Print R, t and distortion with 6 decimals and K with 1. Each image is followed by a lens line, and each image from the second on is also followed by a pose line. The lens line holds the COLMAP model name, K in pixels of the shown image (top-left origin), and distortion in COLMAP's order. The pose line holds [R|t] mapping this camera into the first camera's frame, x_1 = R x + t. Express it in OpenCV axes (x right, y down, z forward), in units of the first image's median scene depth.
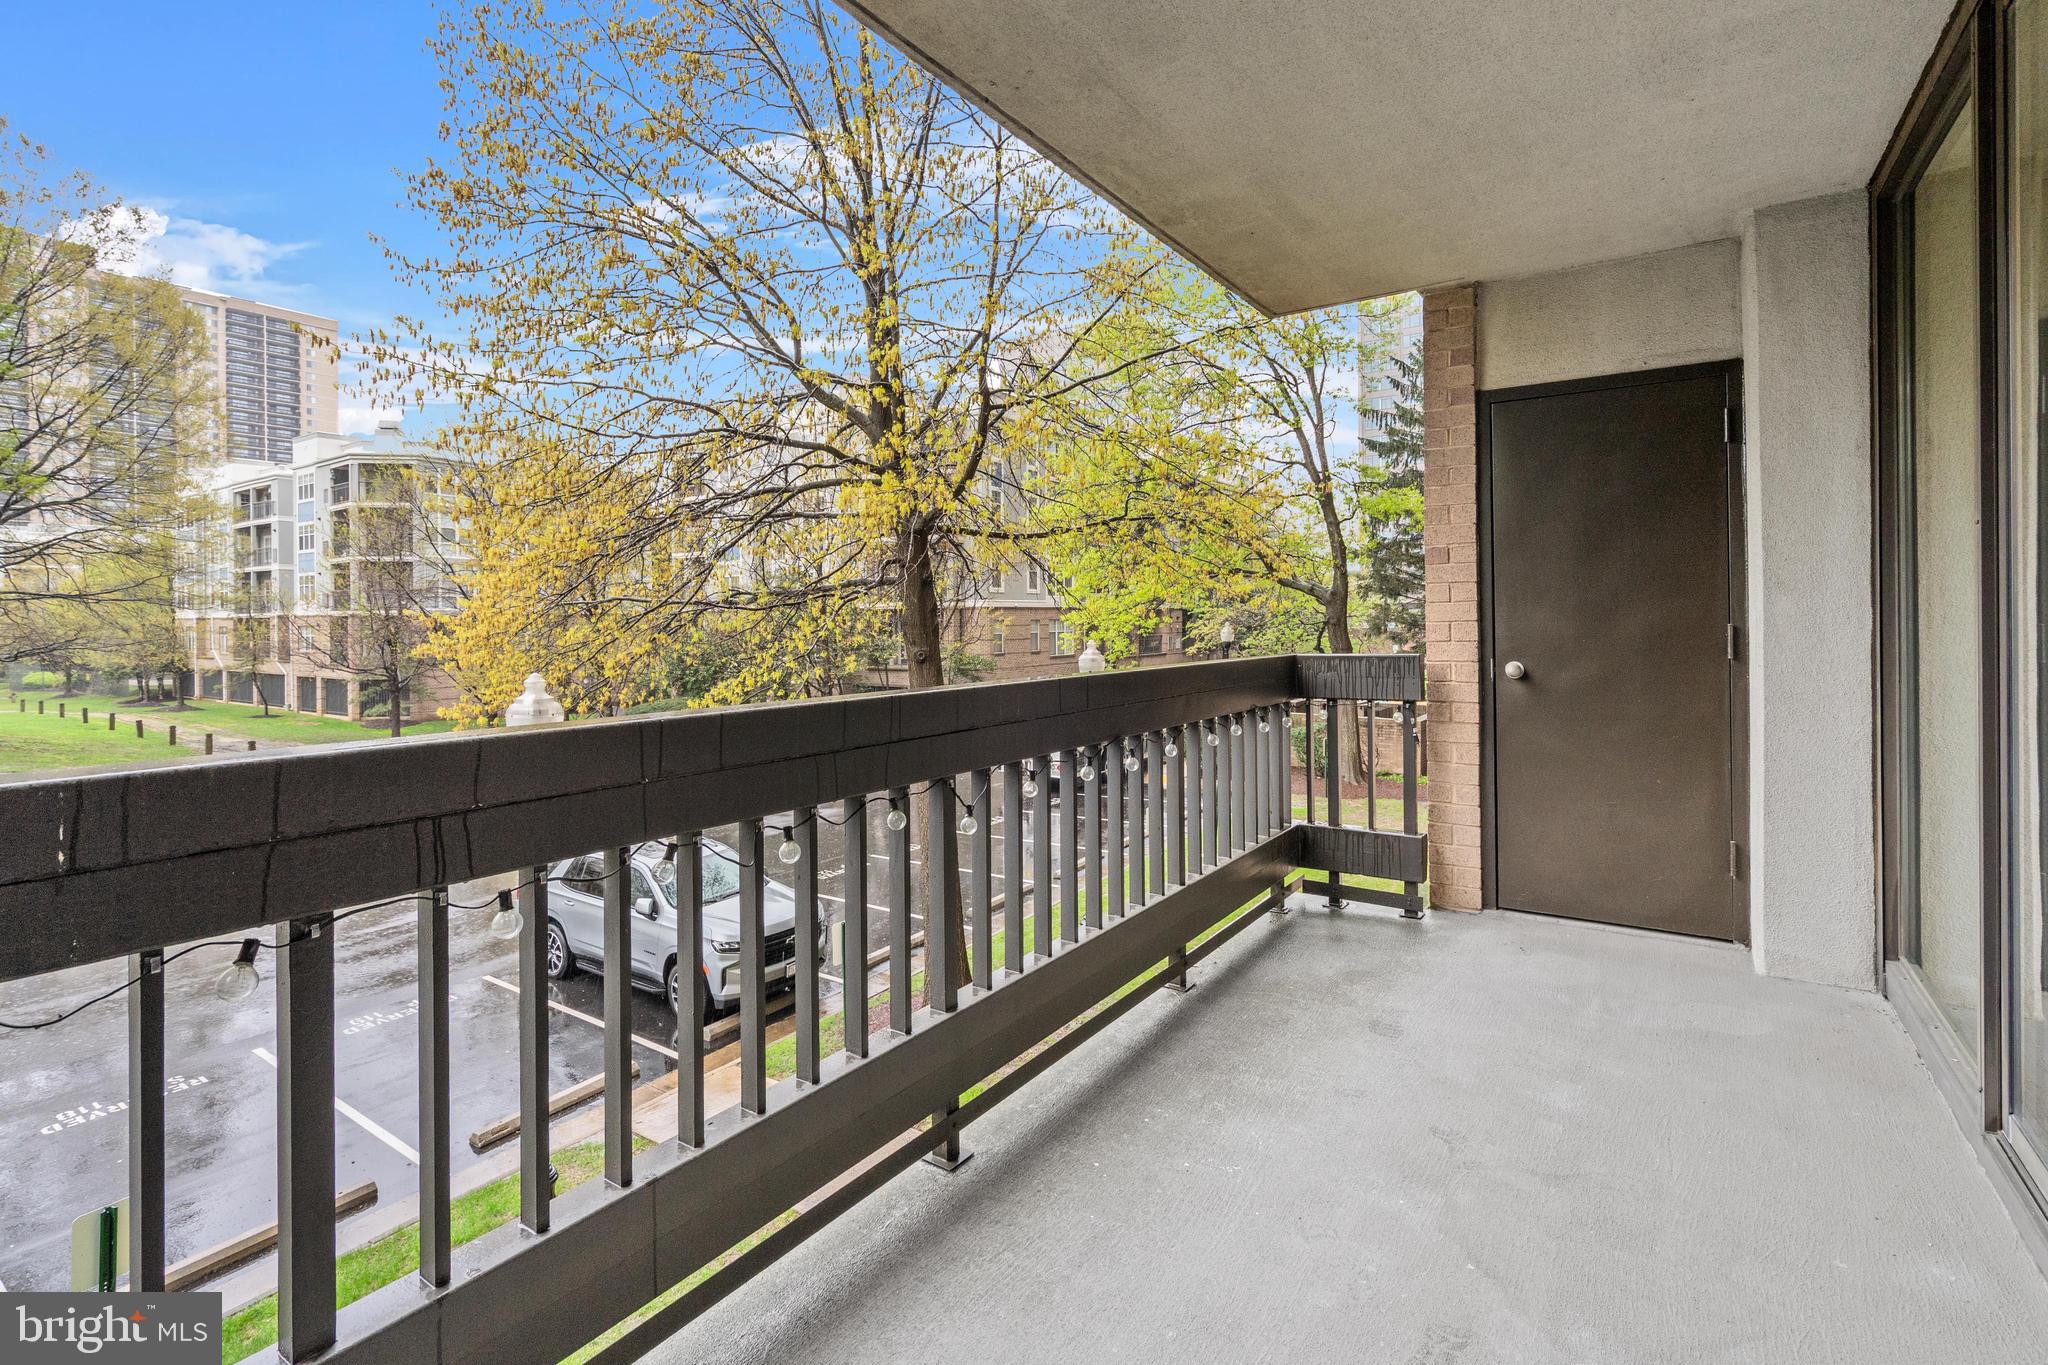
lens RADIAL K [[933.2, 0, 1049.1], [0, 933.2, 640.3], [0, 0, 1]] dist [-0.005064, 0.002448]
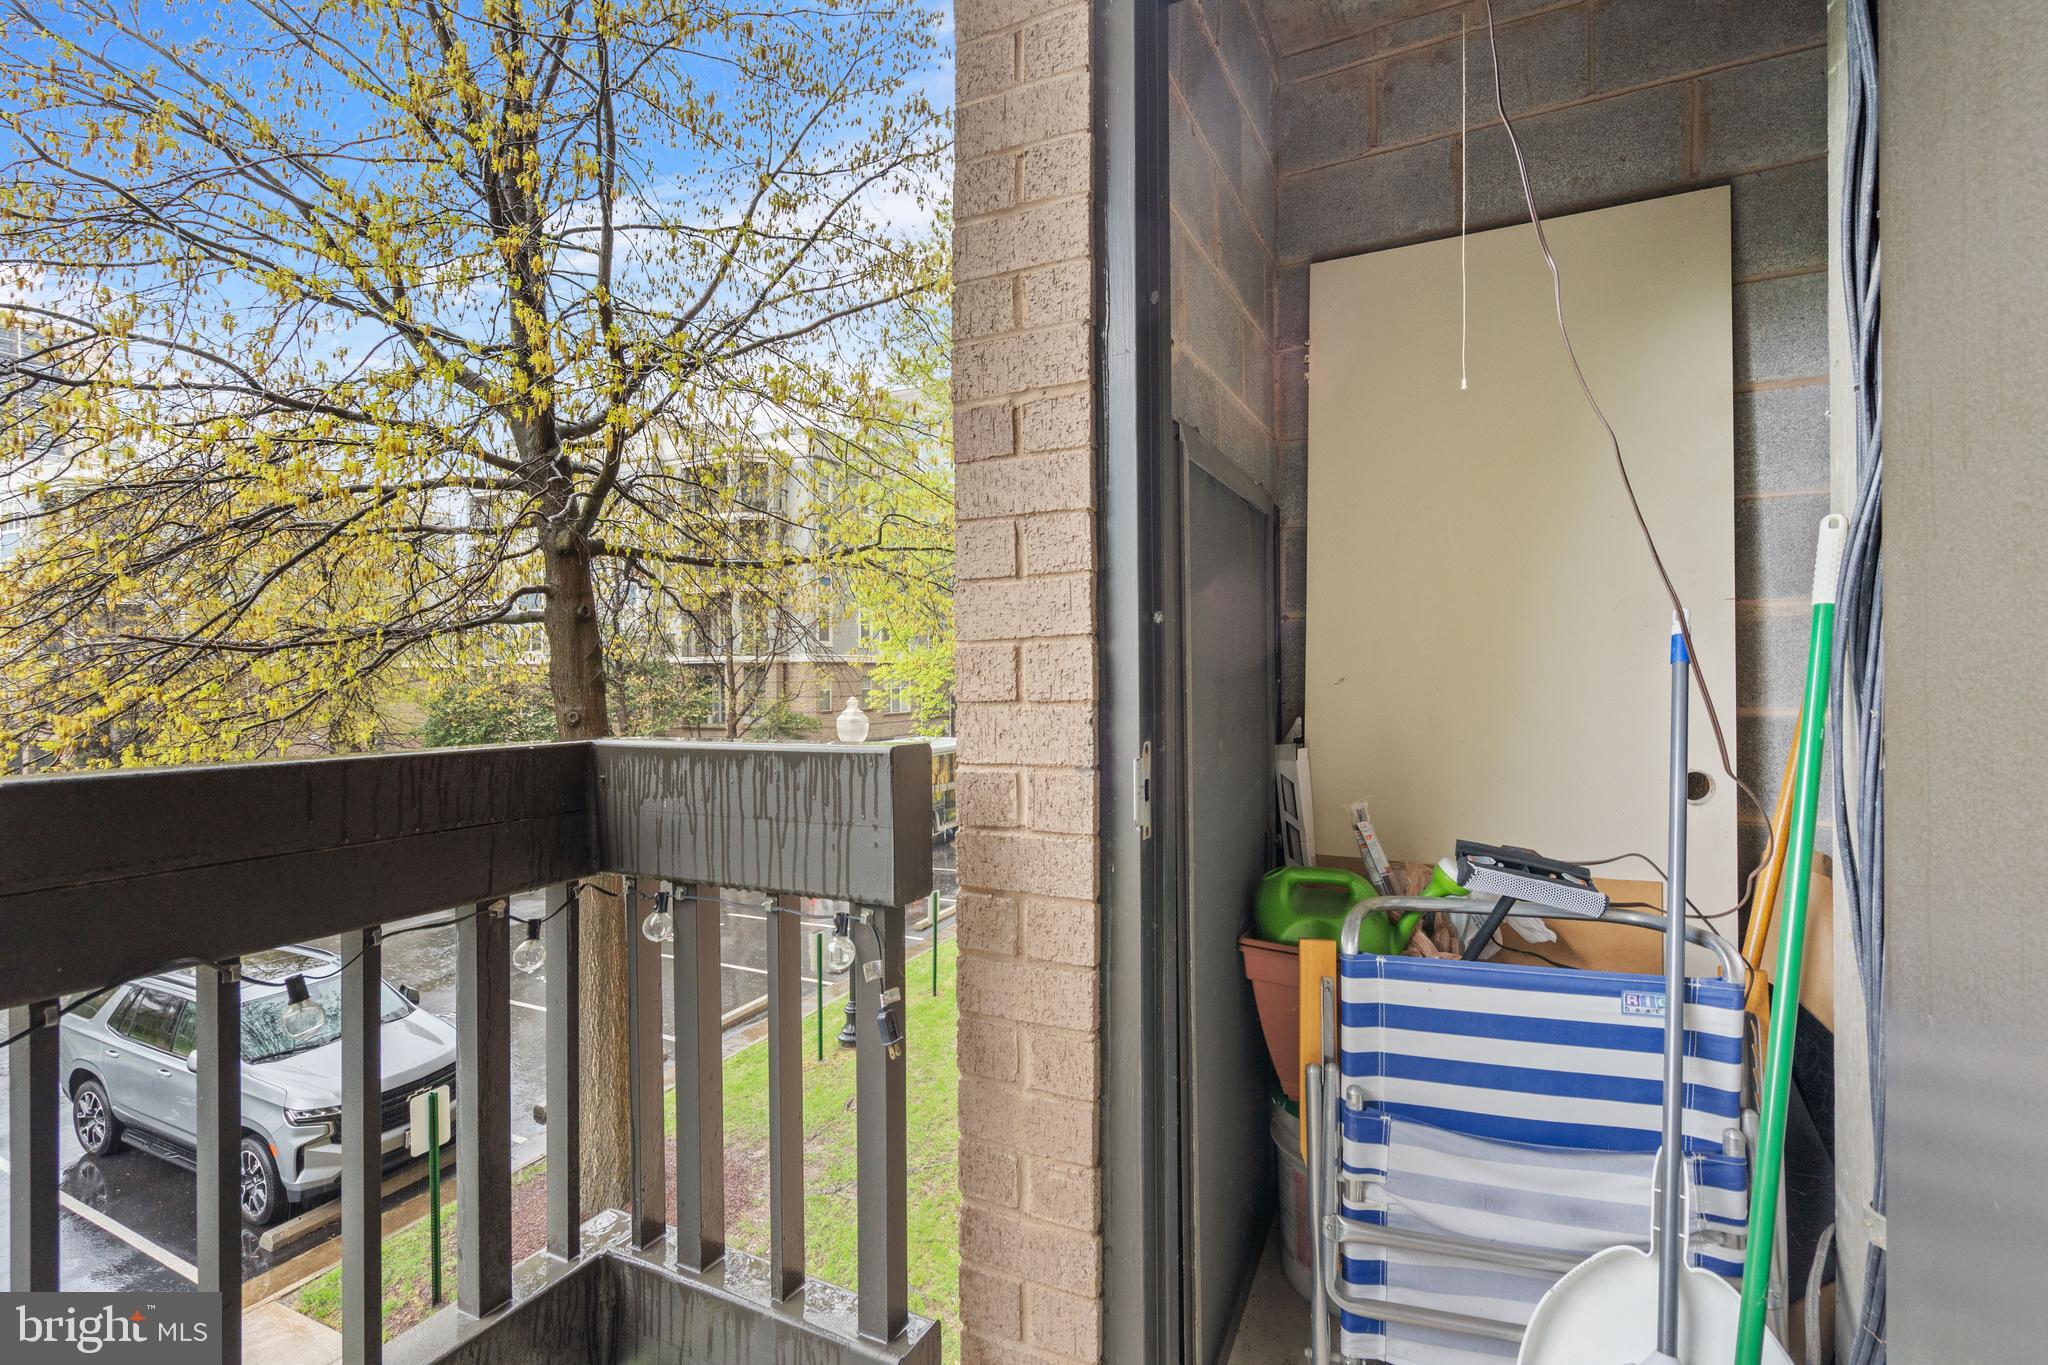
lens RADIAL K [[933.2, 0, 1018.7], [0, 933.2, 691.4], [0, 0, 1]] dist [-0.005064, 0.002448]
pose [[0.992811, 0.003124, 0.119656, 0.118548], [-0.002359, 0.999976, -0.006541, -0.000230], [-0.119673, 0.006211, 0.992794, 0.206508]]
